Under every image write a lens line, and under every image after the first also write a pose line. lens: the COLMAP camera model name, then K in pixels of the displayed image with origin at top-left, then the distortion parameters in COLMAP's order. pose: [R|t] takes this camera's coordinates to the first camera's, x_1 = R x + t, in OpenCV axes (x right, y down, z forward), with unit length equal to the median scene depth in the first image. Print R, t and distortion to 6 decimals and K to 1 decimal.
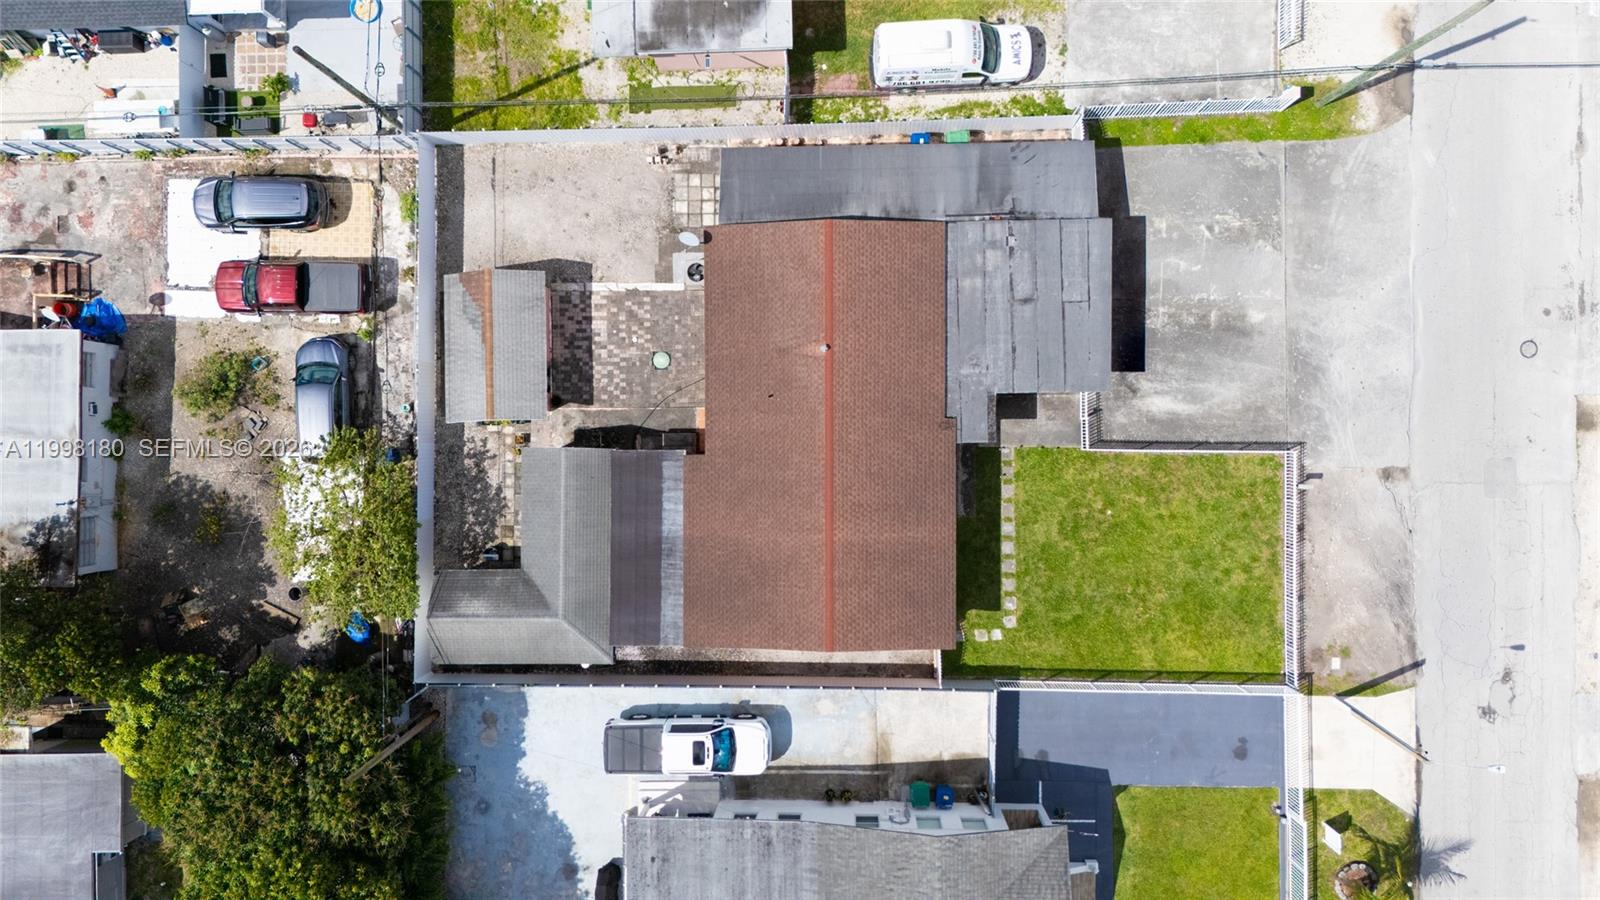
lens RADIAL K [[1191.7, 0, 800.0], [0, 1191.7, 450.0], [0, 0, 1]] dist [0.070946, -0.089077]
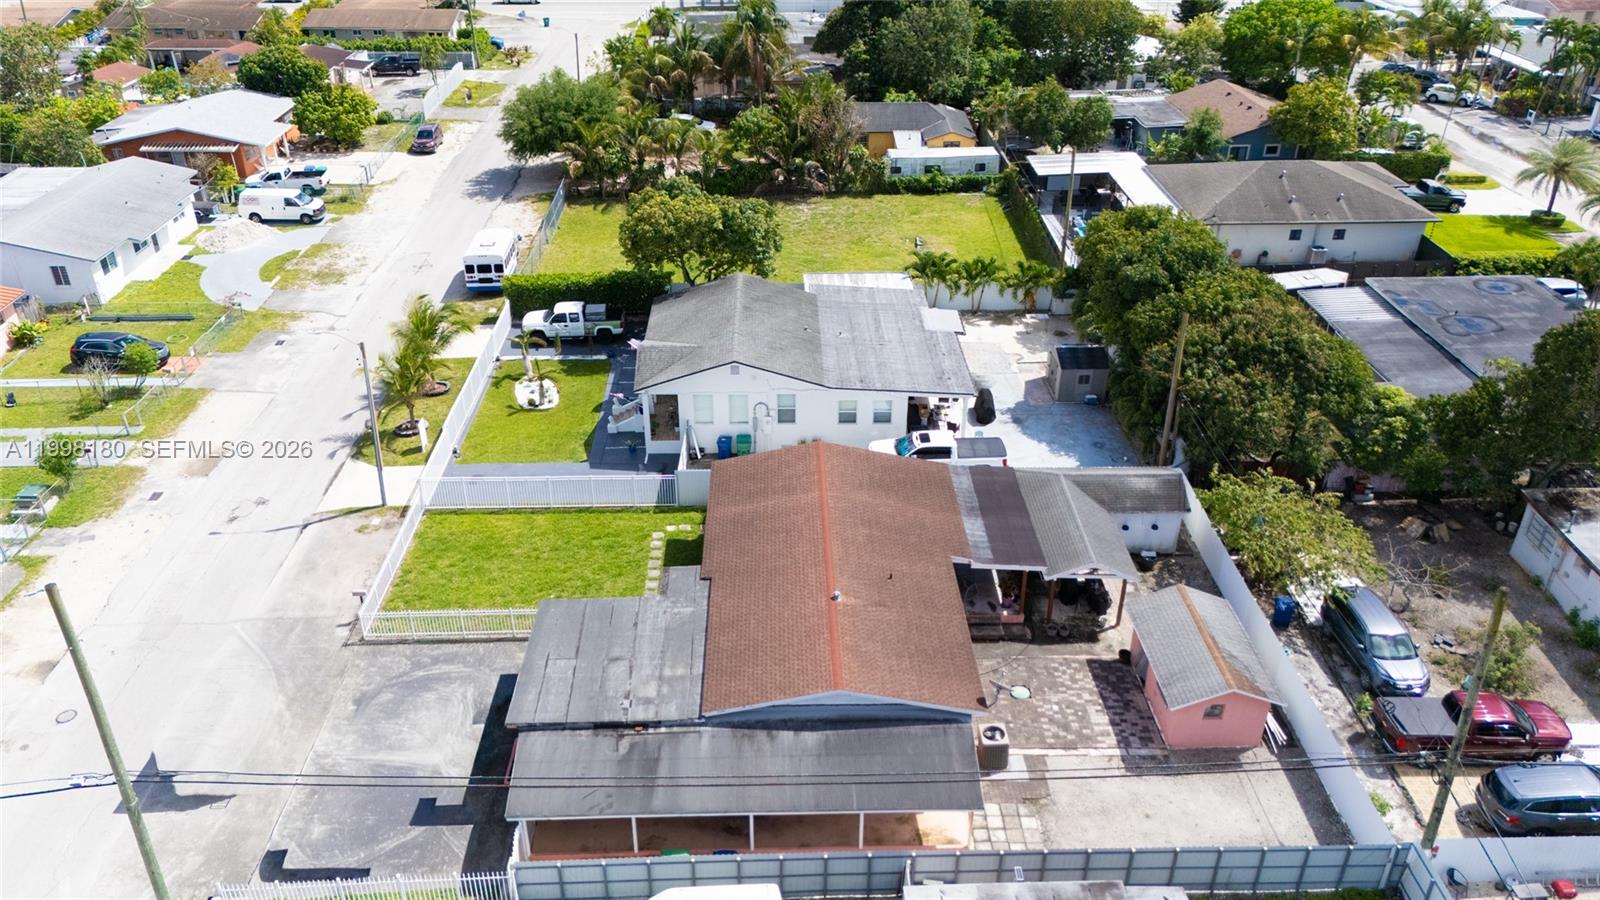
lens RADIAL K [[1191.7, 0, 800.0], [0, 1191.7, 450.0], [0, 0, 1]] dist [0.070946, -0.089077]
pose [[-0.998626, 0.052247, 0.004139, 0.036044], [-0.022102, -0.491429, 0.870637, -0.765177], [0.047522, 0.869349, 0.491908, 0.390741]]
